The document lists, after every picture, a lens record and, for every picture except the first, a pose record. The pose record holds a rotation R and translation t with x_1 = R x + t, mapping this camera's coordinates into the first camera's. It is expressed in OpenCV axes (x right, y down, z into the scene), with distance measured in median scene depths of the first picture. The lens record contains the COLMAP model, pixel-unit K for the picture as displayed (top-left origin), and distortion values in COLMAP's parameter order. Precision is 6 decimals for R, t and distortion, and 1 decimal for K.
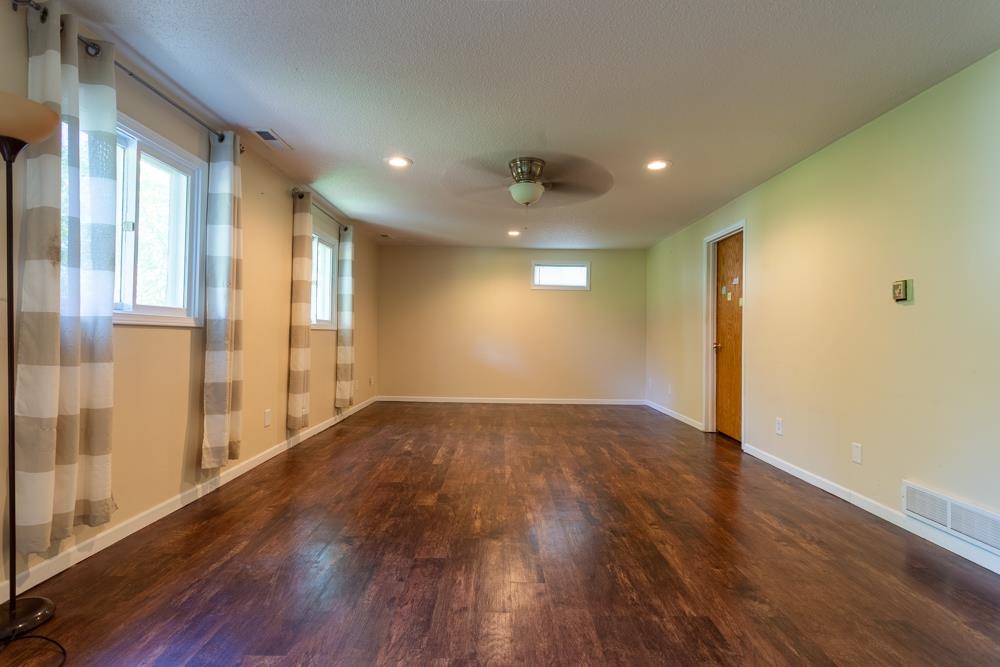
lens RADIAL K [[472.1, 0, 494.4], [0, 472.1, 332.6], [0, 0, 1]] dist [-0.001466, -0.000206]
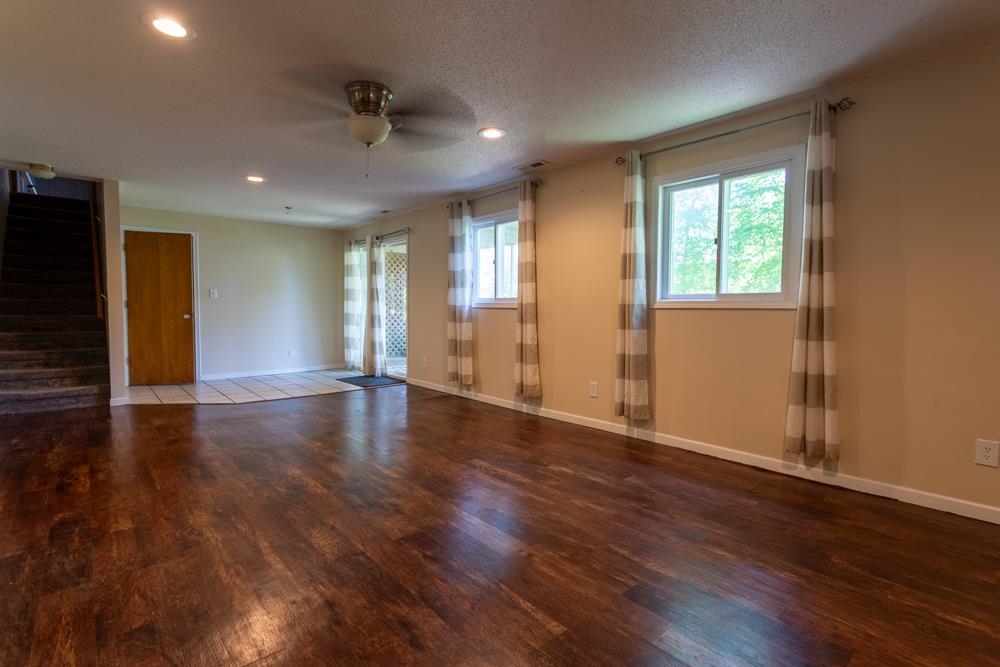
lens RADIAL K [[472.1, 0, 494.4], [0, 472.1, 330.3], [0, 0, 1]] dist [-0.001466, -0.000206]
pose [[-0.748884, 0.009140, -0.662639, 0.537026], [-0.016035, 0.999362, 0.031907, 0.014297], [0.662508, 0.034520, -0.748259, 2.130110]]
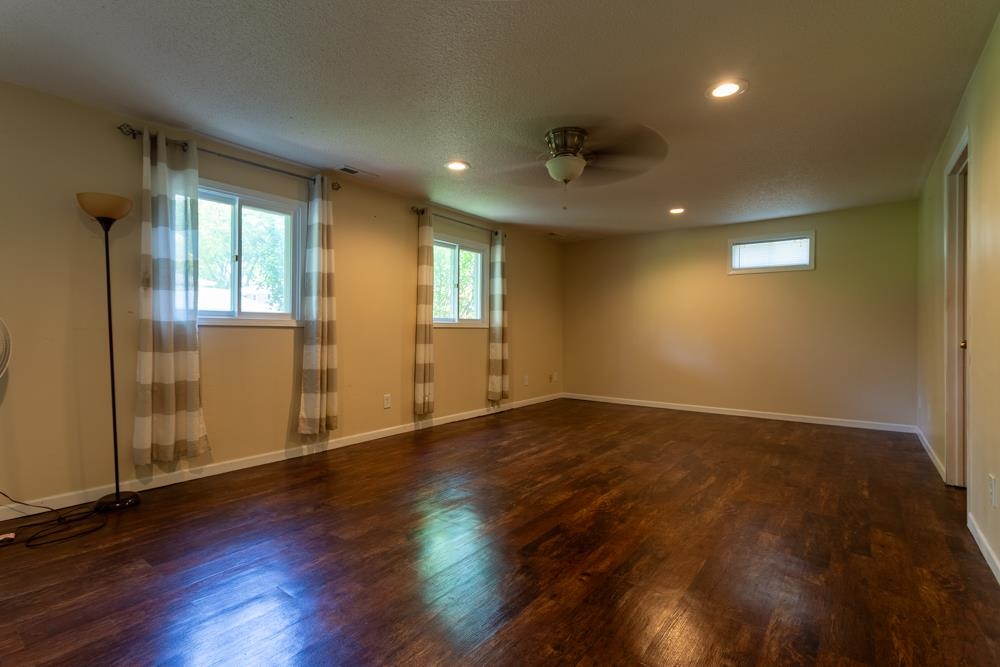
lens RADIAL K [[472.1, 0, 496.5], [0, 472.1, 332.7], [0, 0, 1]] dist [-0.001466, -0.000206]
pose [[0.795749, -0.008422, -0.605568, 0.606278], [0.010252, 0.999947, -0.000435, 0.010596], [0.605540, -0.005862, 0.795793, 0.267724]]
